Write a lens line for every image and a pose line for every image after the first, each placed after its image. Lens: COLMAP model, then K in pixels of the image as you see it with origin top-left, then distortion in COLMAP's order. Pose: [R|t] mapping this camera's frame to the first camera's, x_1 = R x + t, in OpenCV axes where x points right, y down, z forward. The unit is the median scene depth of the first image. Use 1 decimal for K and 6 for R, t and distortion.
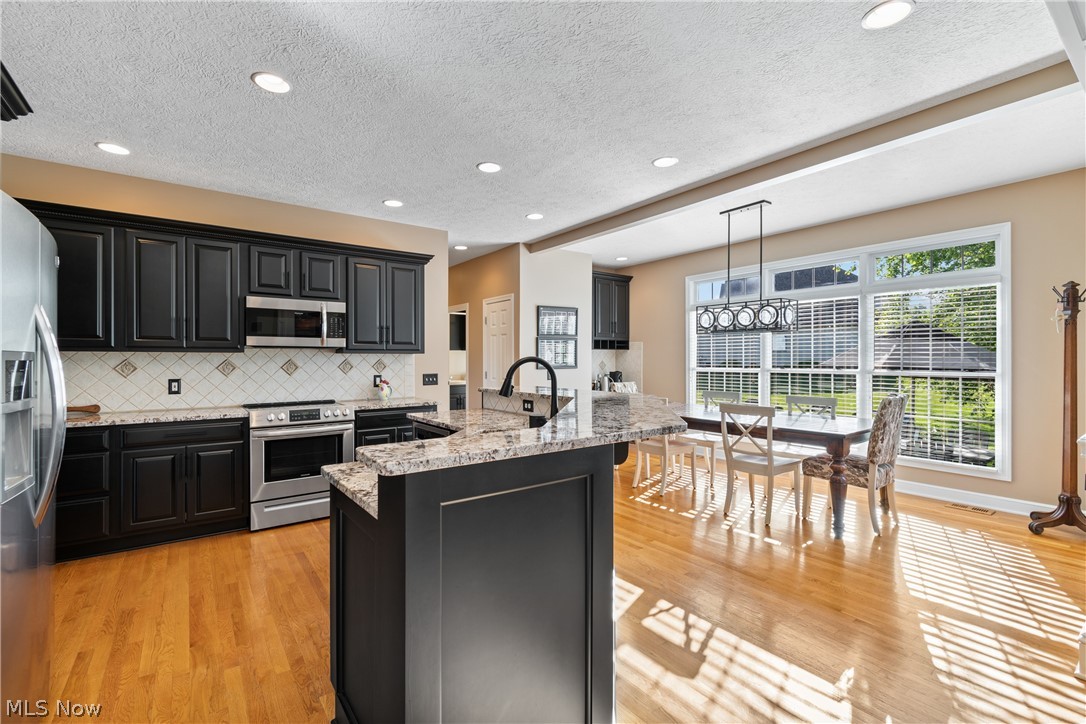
lens RADIAL K [[483.1, 0, 539.7], [0, 483.1, 360.7], [0, 0, 1]] dist [0.001762, -0.001954]
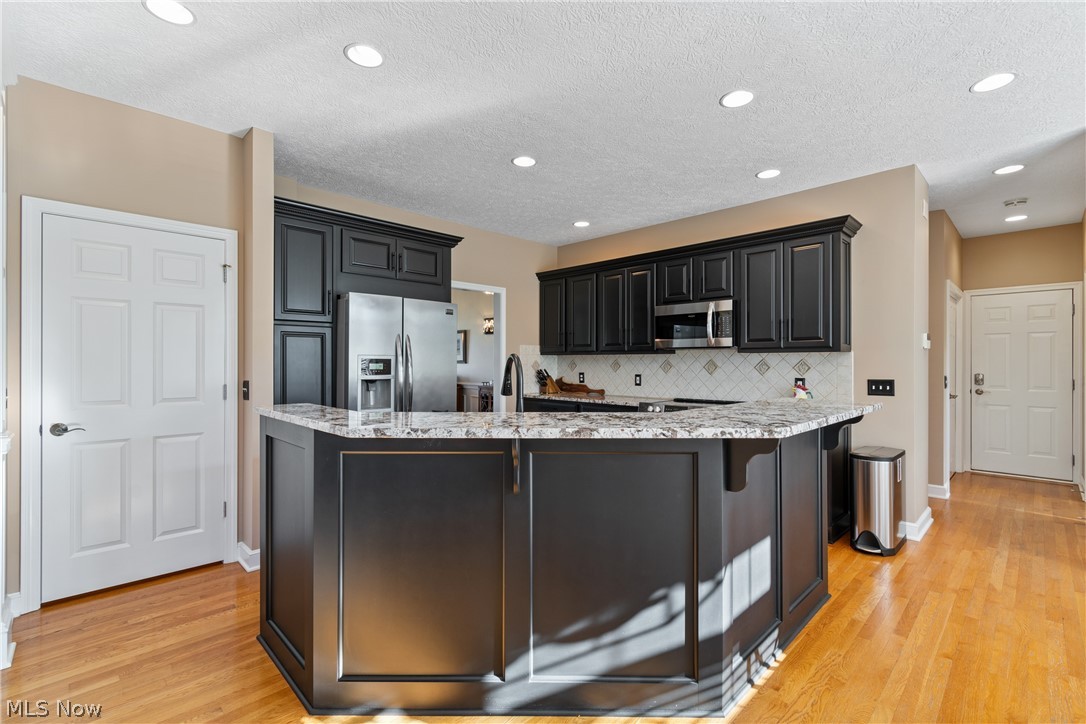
lens RADIAL K [[483.1, 0, 538.0], [0, 483.1, 362.0], [0, 0, 1]] dist [0.001762, -0.001954]
pose [[0.127996, -0.000327, -0.991775, 0.508672], [-0.003717, 0.999993, -0.000810, 0.005020], [0.991768, 0.003790, 0.127994, 0.519284]]
